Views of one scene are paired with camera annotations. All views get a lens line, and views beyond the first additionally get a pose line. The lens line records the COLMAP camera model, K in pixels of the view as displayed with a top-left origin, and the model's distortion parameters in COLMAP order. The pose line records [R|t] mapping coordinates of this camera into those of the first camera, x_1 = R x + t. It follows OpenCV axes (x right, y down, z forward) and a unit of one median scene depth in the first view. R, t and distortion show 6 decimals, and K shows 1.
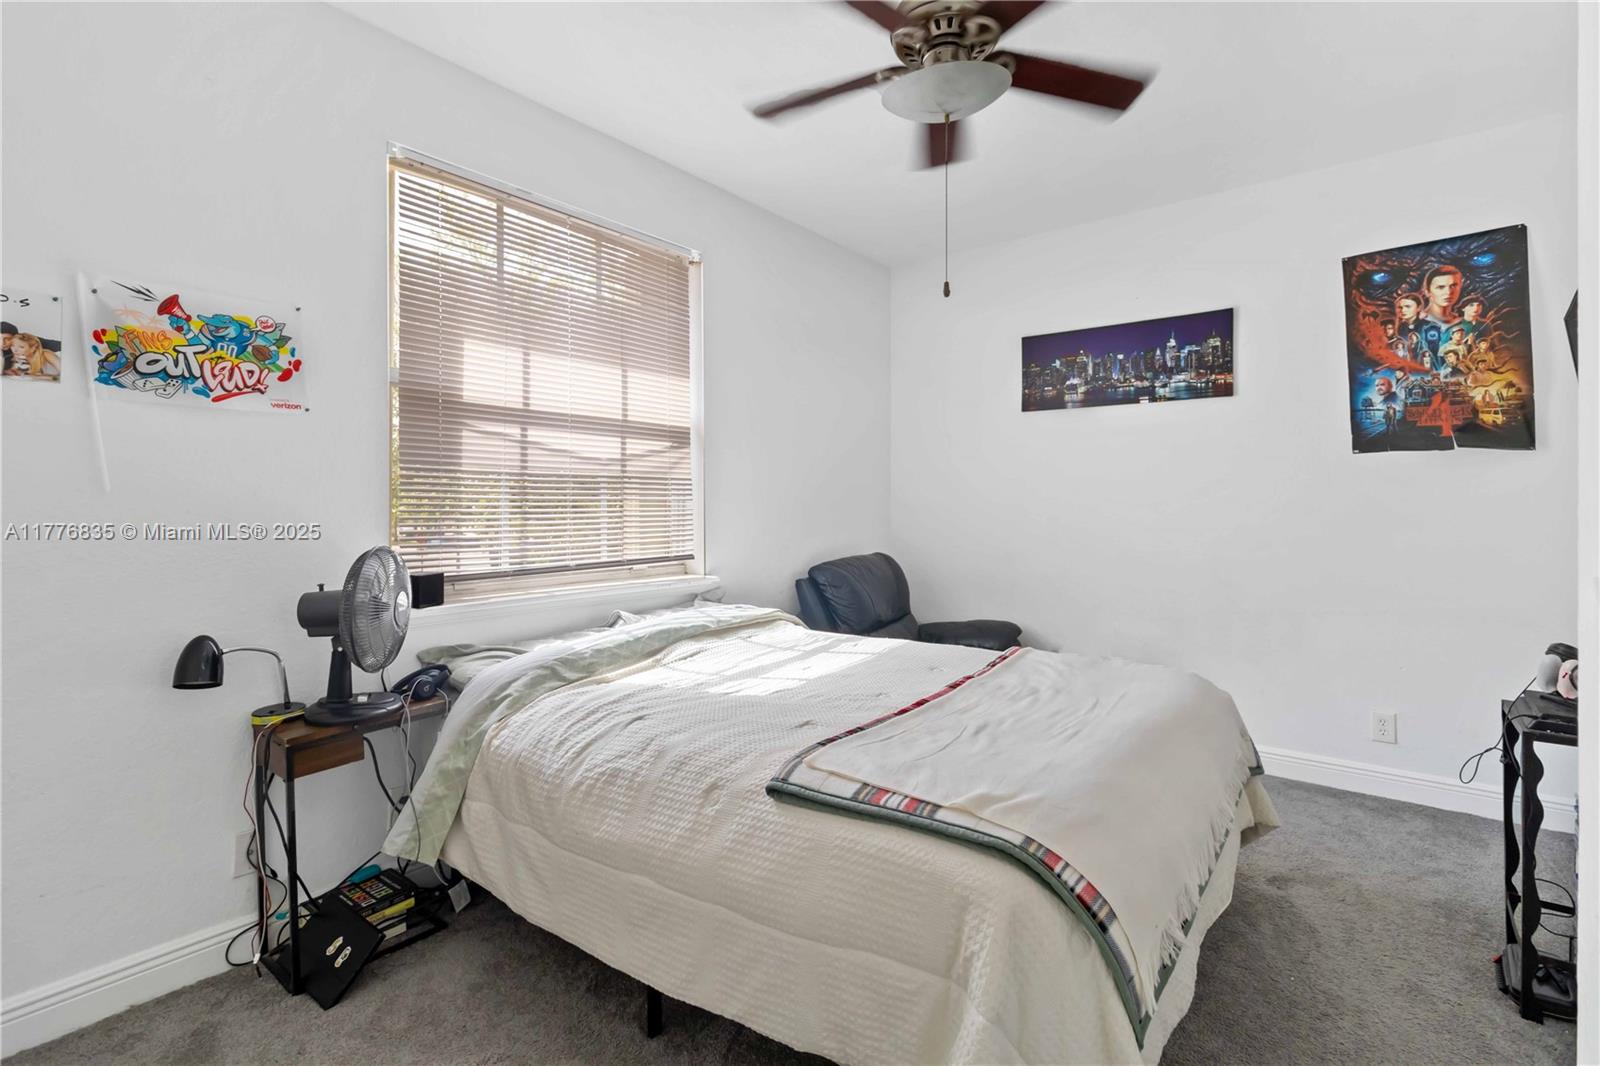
lens RADIAL K [[748.5, 0, 825.4], [0, 748.5, 502.7], [0, 0, 1]] dist [0.003524, 0.000227]
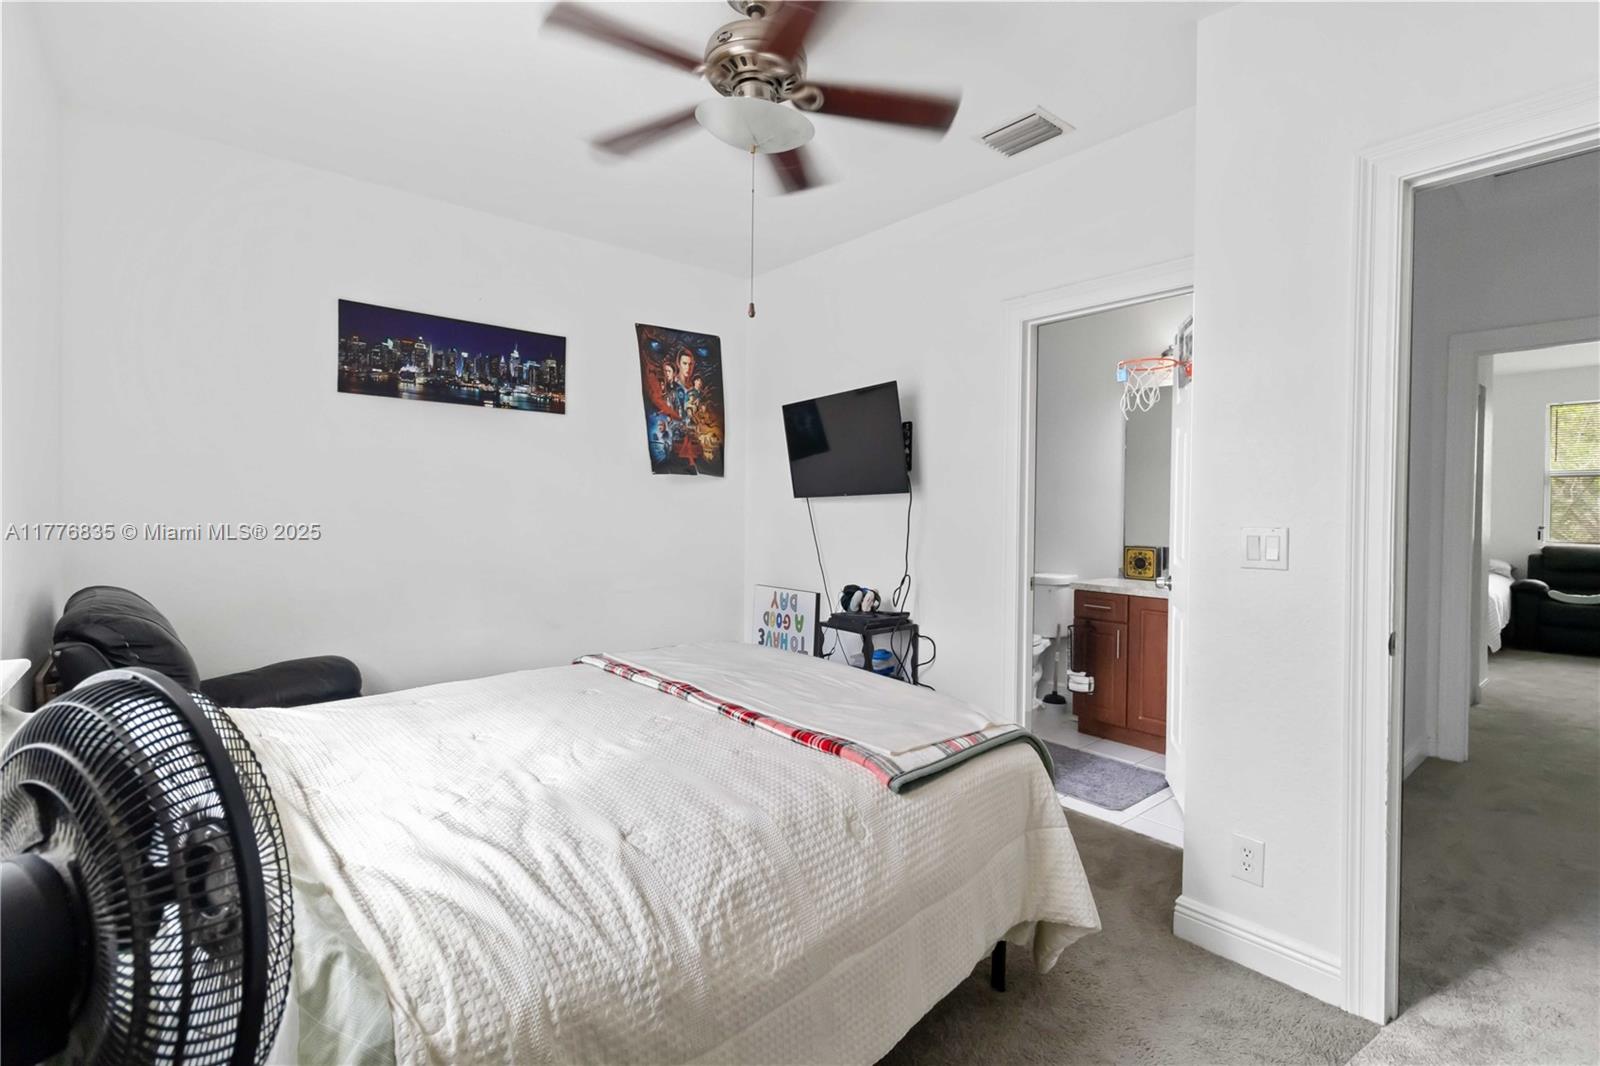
lens RADIAL K [[748.5, 0, 801.0], [0, 748.5, 520.9], [0, 0, 1]] dist [0.003524, 0.000227]
pose [[0.193880, -0.010140, 0.980973, -0.567795], [-0.010623, 0.999866, 0.012434, 0.001503], [-0.980968, -0.012831, 0.193746, 0.477312]]
